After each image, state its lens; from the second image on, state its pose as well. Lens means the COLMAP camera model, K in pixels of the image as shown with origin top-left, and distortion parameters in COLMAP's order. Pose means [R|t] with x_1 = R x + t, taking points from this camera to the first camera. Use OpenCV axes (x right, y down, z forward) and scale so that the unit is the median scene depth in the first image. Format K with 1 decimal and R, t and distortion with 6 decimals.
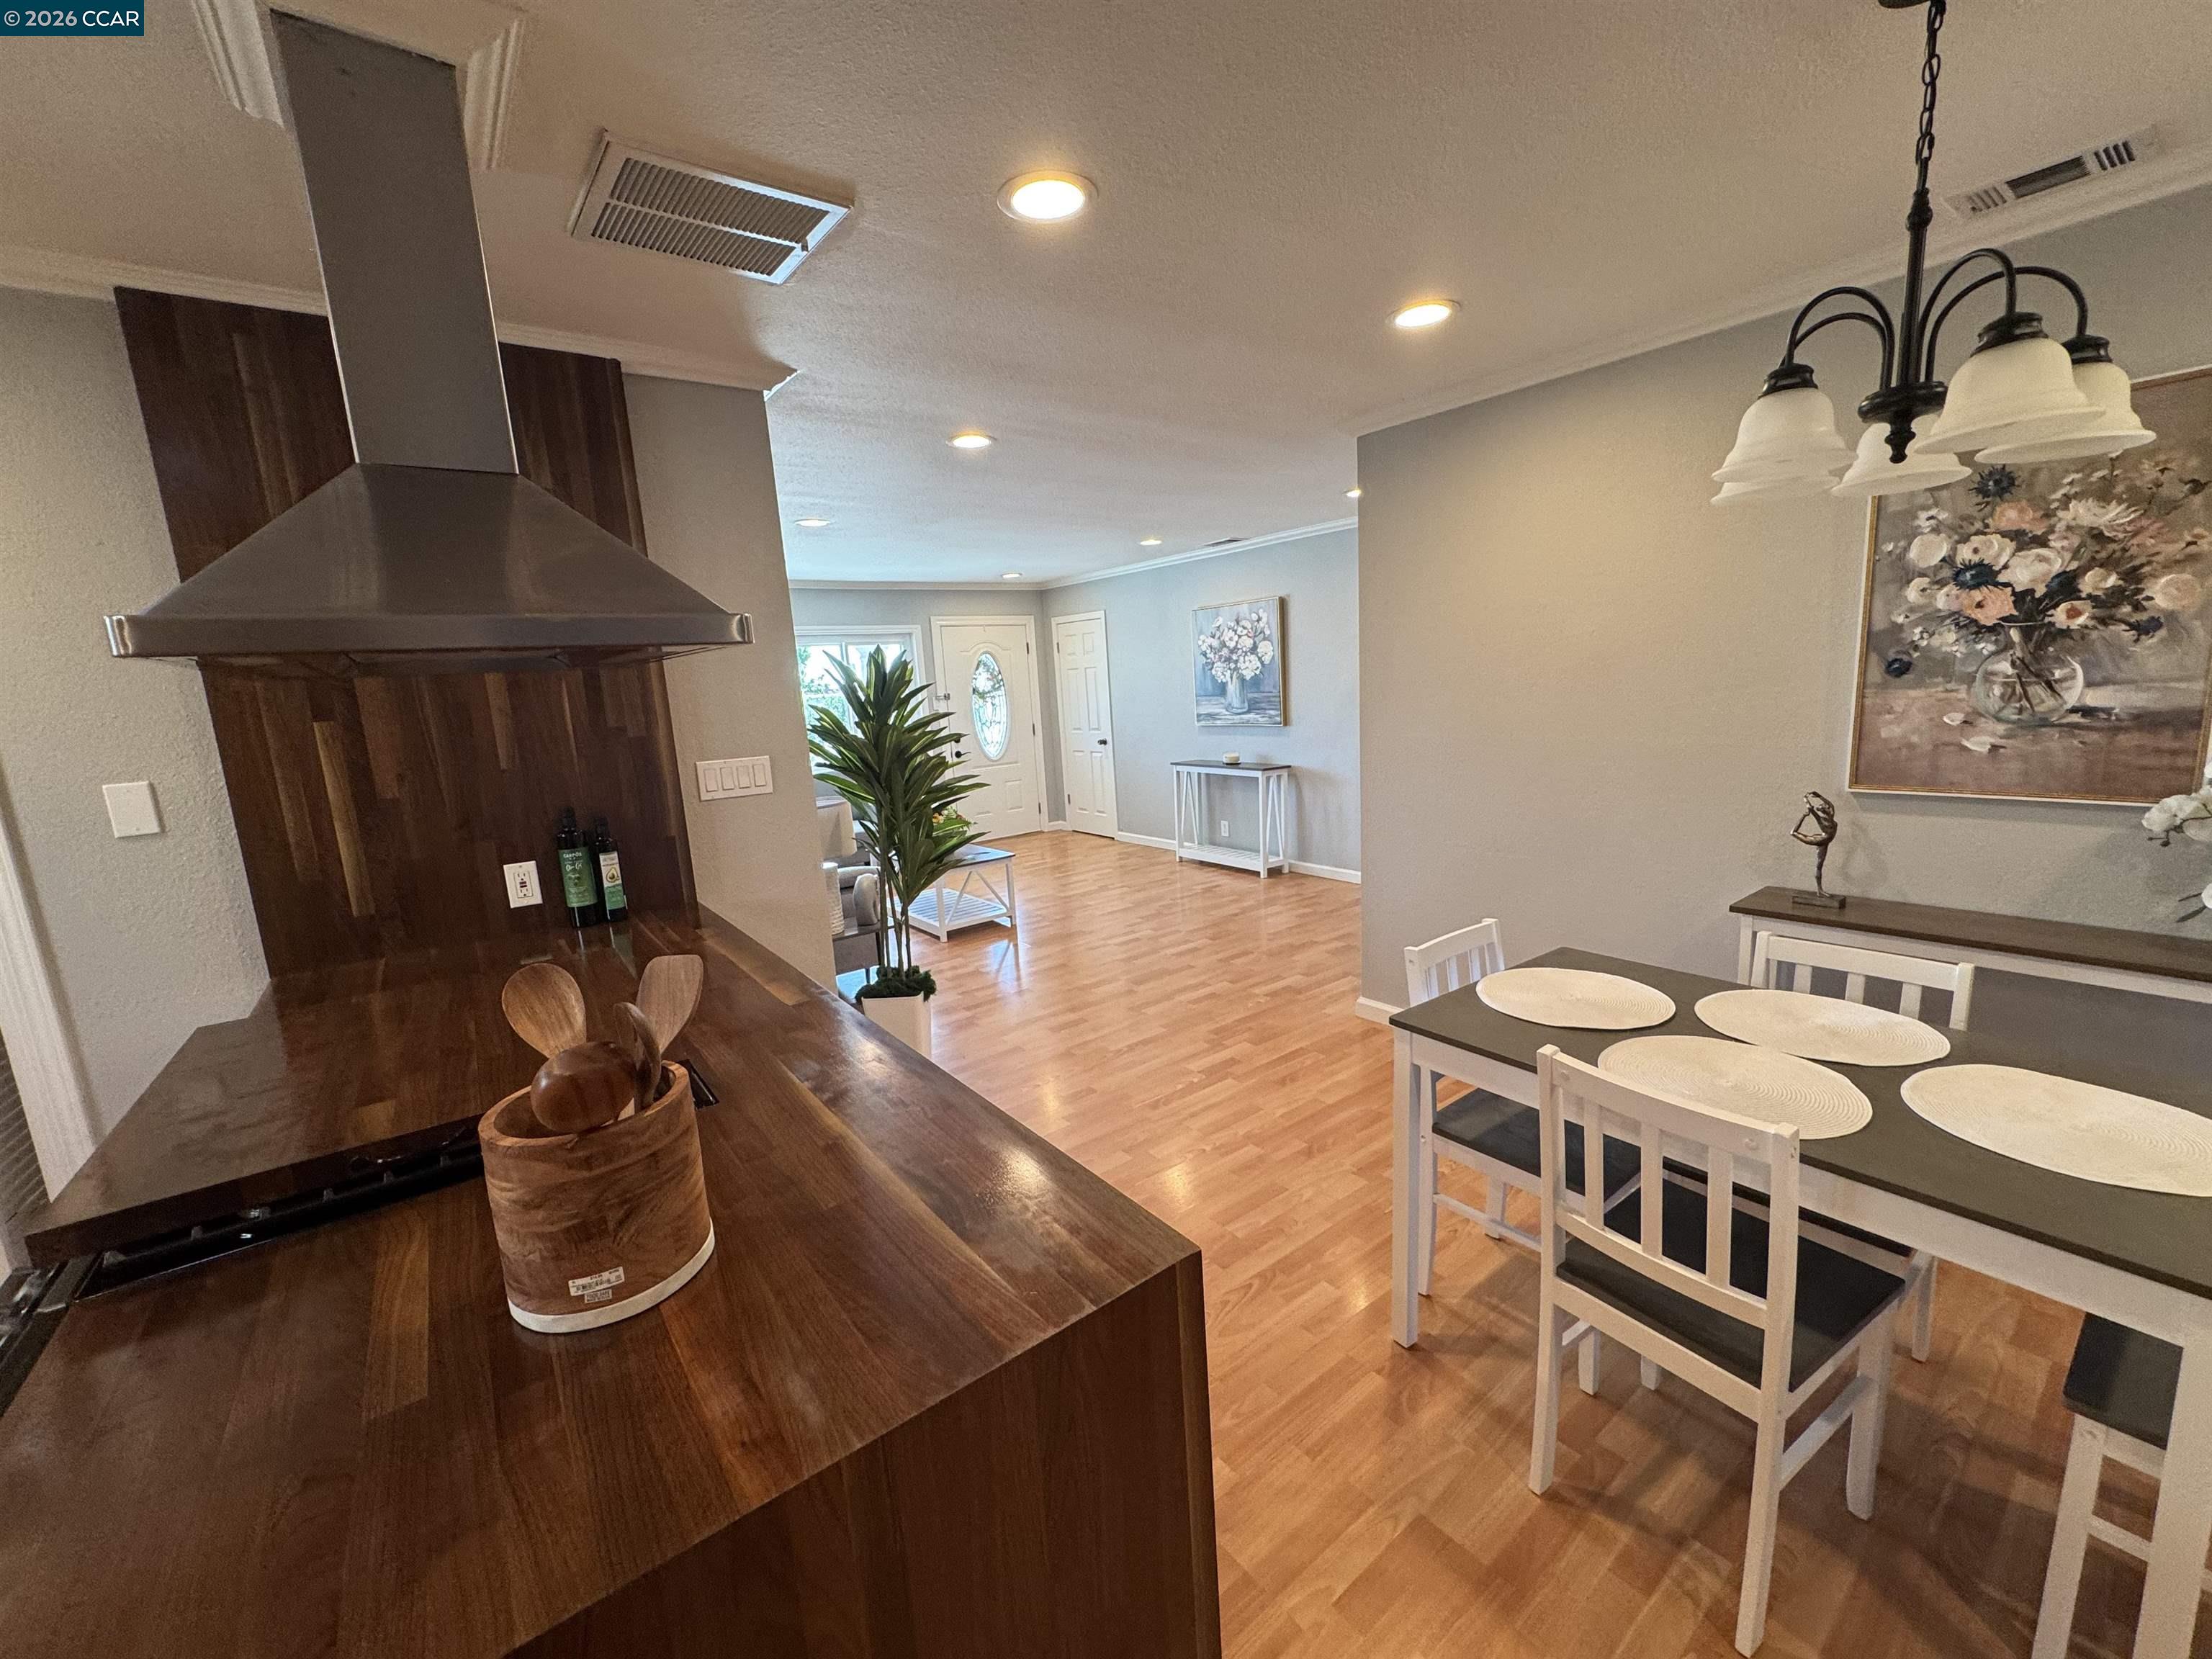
lens RADIAL K [[883.2, 0, 1105.5], [0, 883.2, 828.3], [0, 0, 1]] dist [-0.005529, 0.001348]
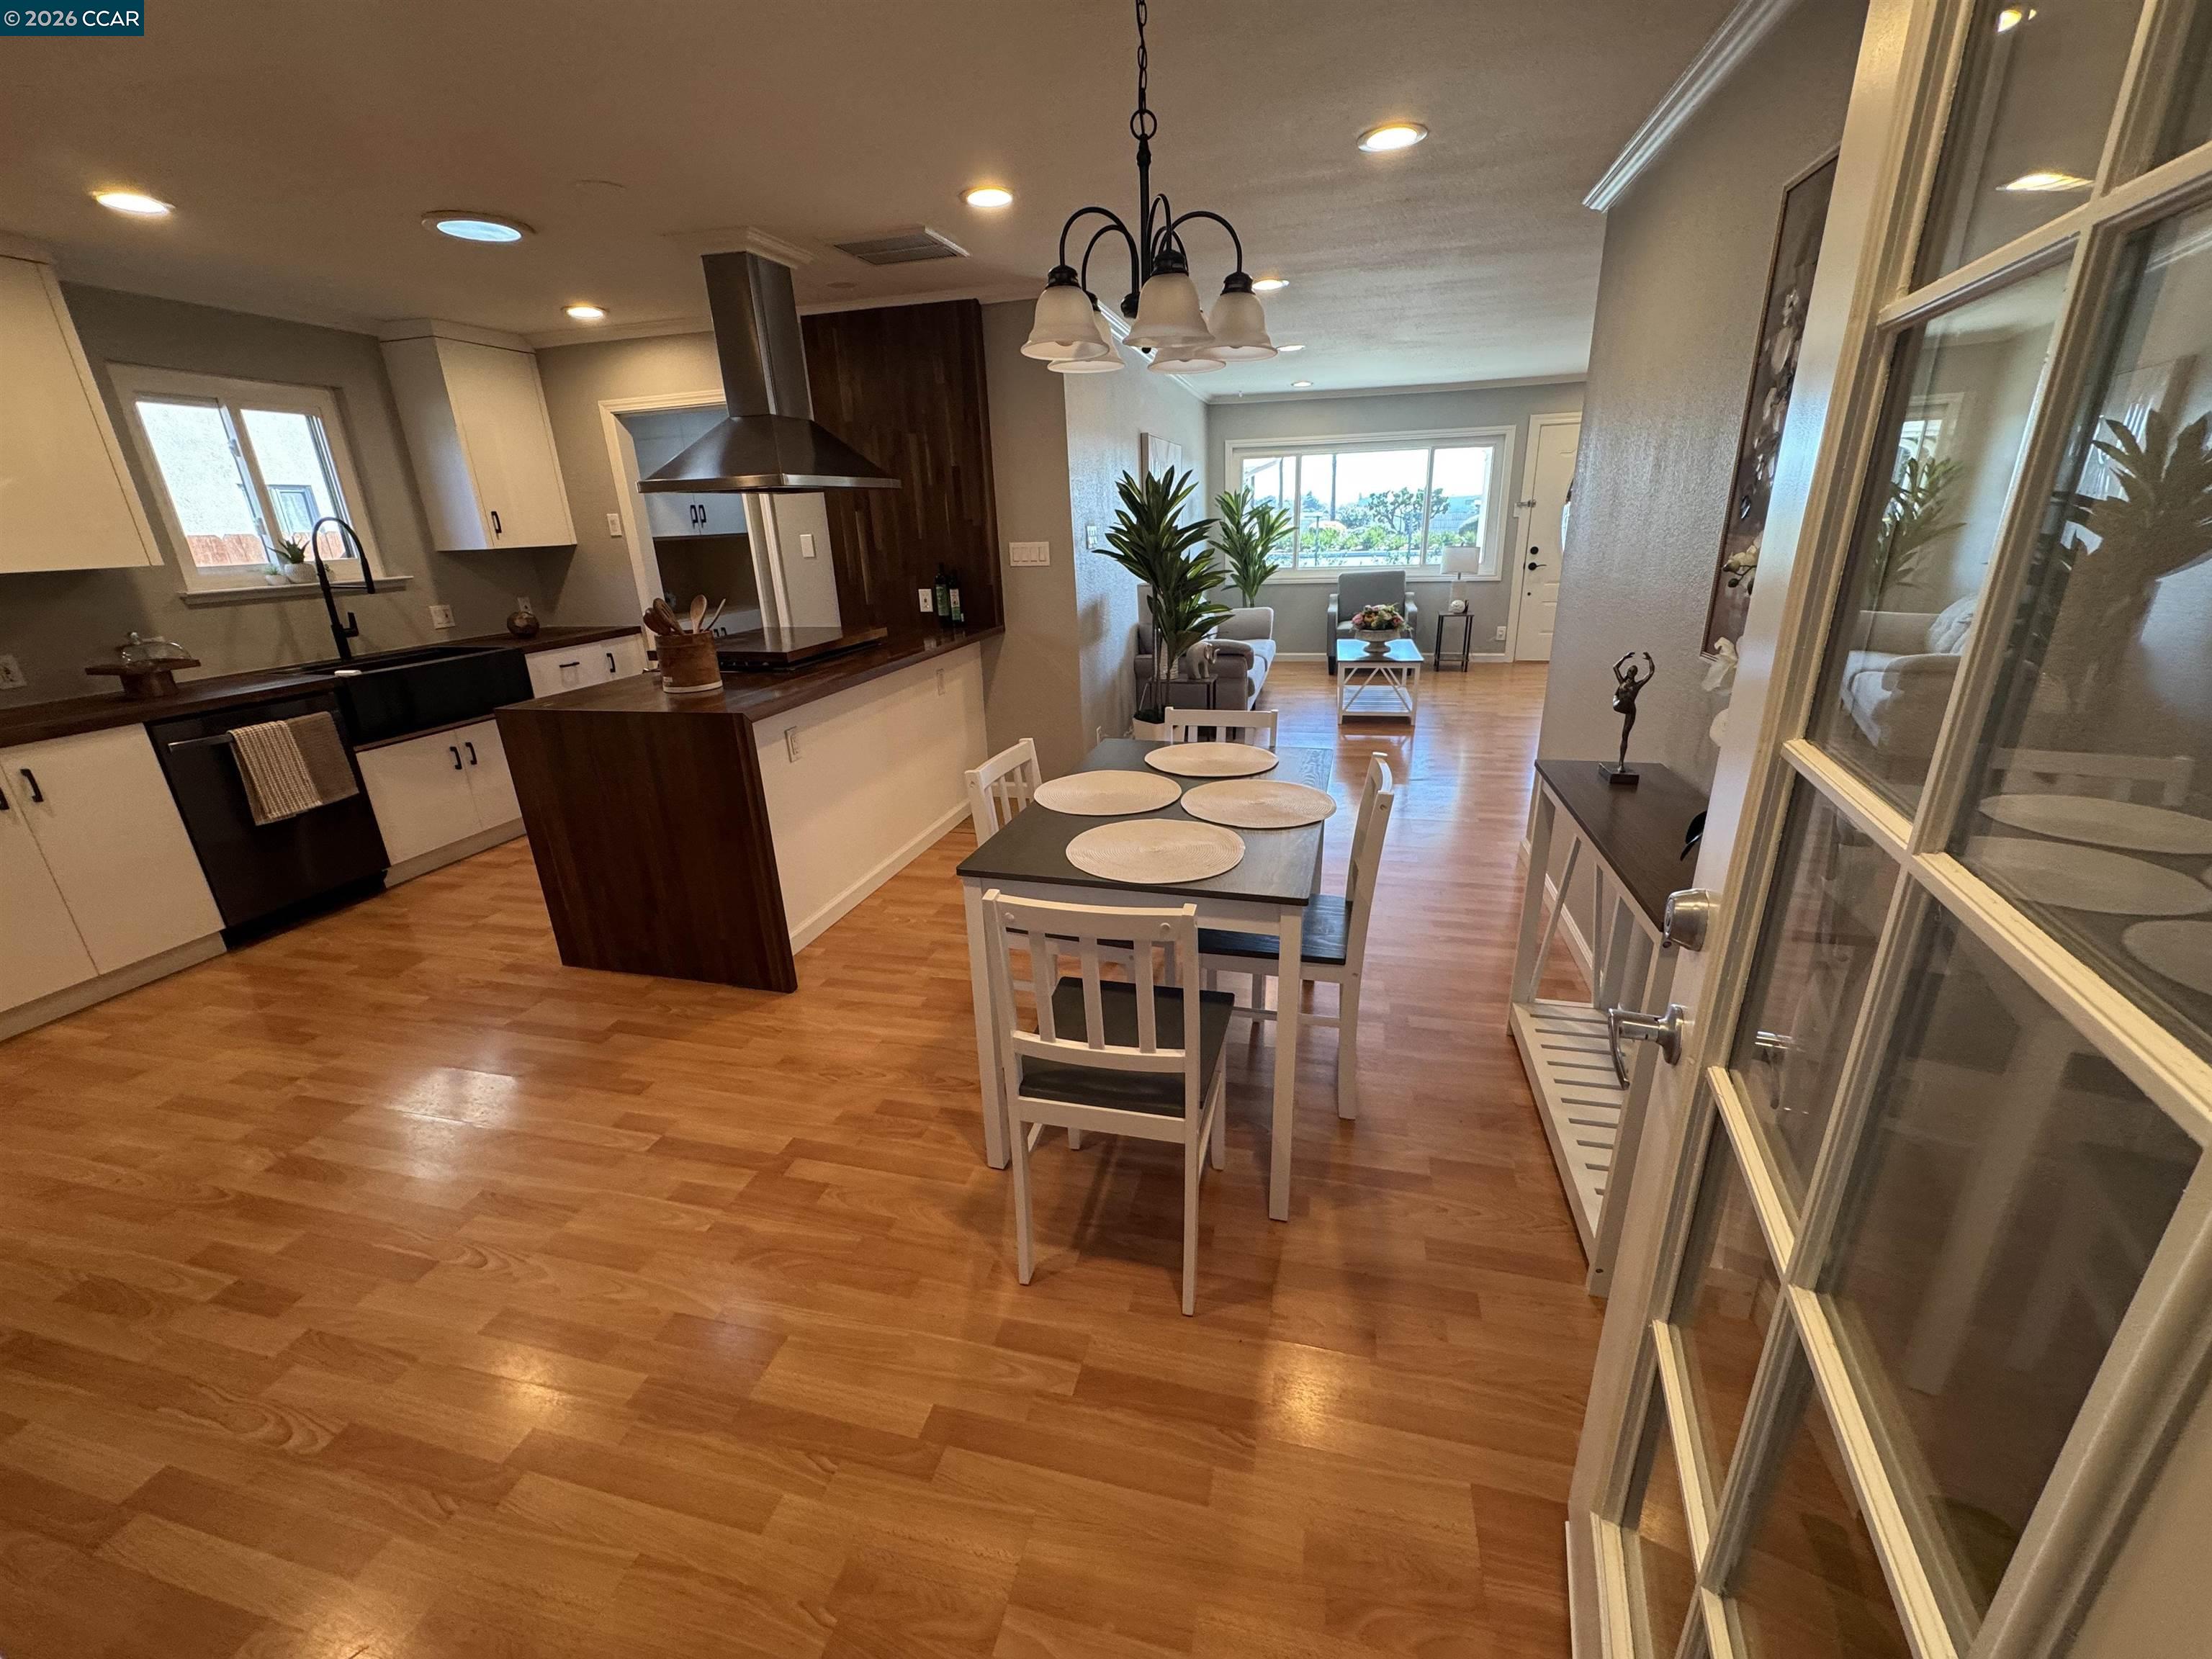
lens RADIAL K [[883.2, 0, 1107.6], [0, 883.2, 829.5], [0, 0, 1]] dist [-0.005529, 0.001348]
pose [[0.625227, 0.294178, -0.722876, 1.176158], [-0.131597, 0.952715, 0.273892, -0.043686], [0.769268, -0.076117, 0.634376, 0.017277]]
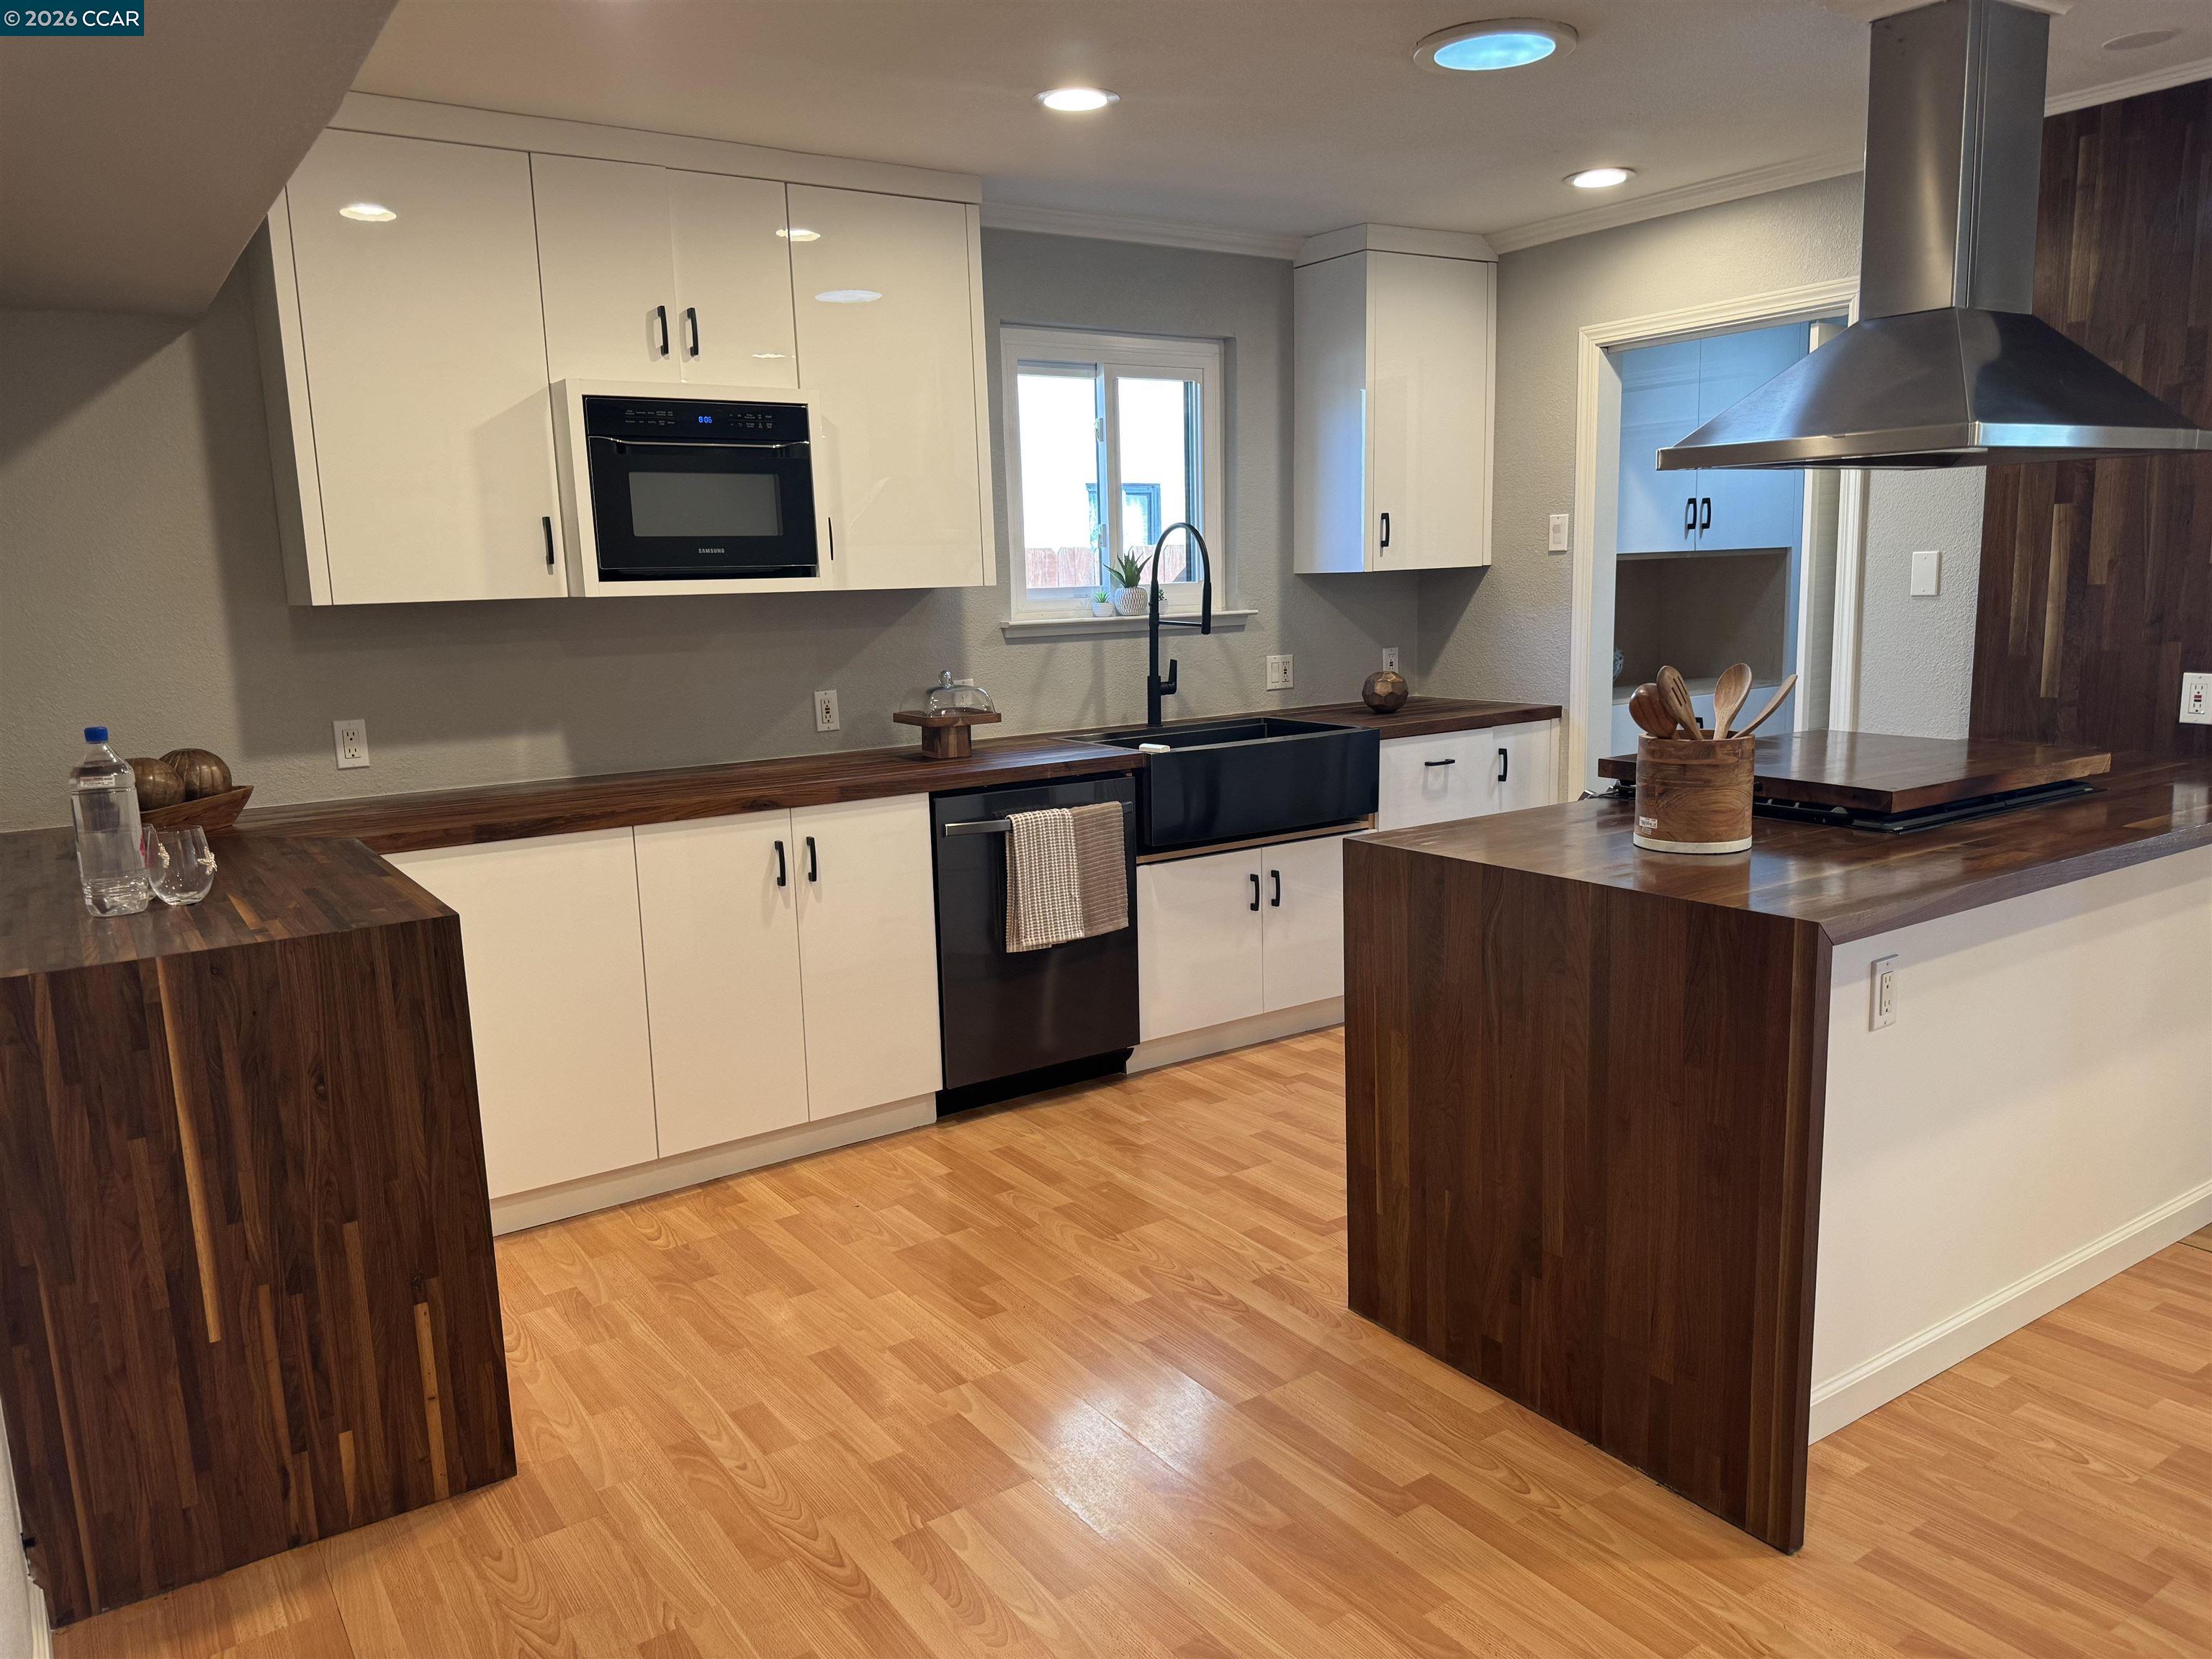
lens RADIAL K [[1547.9, 0, 1105.3], [0, 1547.9, 841.1], [0, 0, 1]] dist [0.075796, -0.095372]
pose [[-0.051177, 0.230981, -0.971611, 0.926327], [-0.135347, 0.962306, 0.235898, -0.020476], [0.989476, 0.143577, -0.017985, -0.016738]]
